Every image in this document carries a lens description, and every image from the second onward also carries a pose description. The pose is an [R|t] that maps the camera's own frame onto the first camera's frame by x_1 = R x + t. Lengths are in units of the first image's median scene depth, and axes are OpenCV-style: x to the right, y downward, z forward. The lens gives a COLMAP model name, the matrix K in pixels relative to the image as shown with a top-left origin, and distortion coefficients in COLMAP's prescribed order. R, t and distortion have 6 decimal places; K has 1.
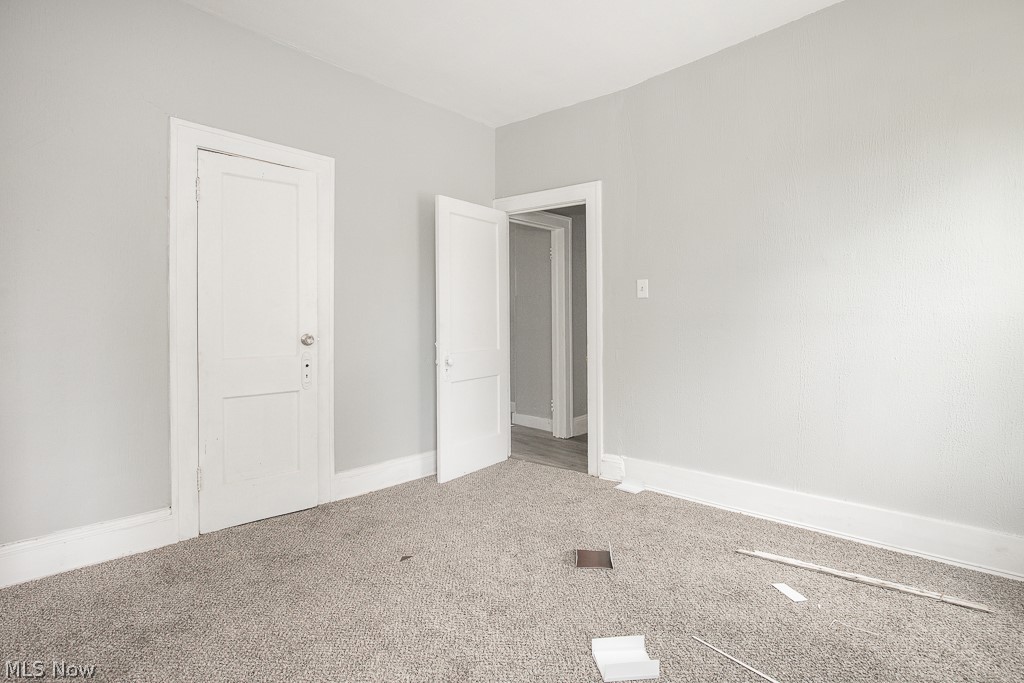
lens RADIAL K [[477.7, 0, 509.9], [0, 477.7, 321.7], [0, 0, 1]] dist [-0.007699, 0.000753]
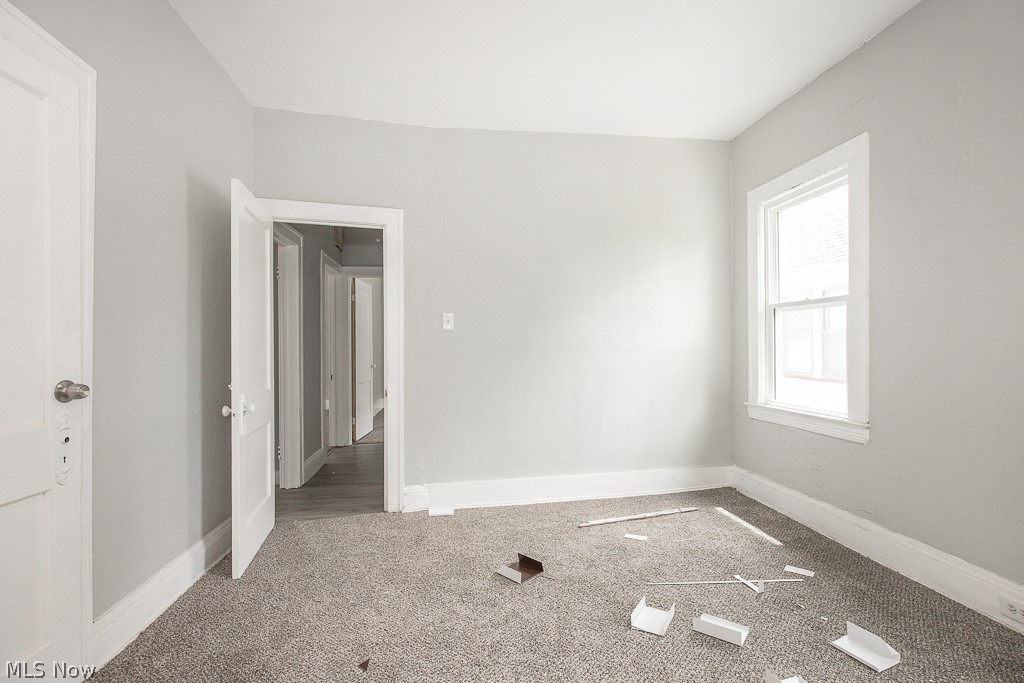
lens RADIAL K [[472.0, 0, 508.6], [0, 472.0, 350.1], [0, 0, 1]] dist [-0.004677, -0.000396]
pose [[0.615546, -0.005783, 0.788080, -0.538173], [0.007708, 0.999969, 0.001317, -0.006201], [-0.788063, 0.005264, 0.615572, 0.282807]]
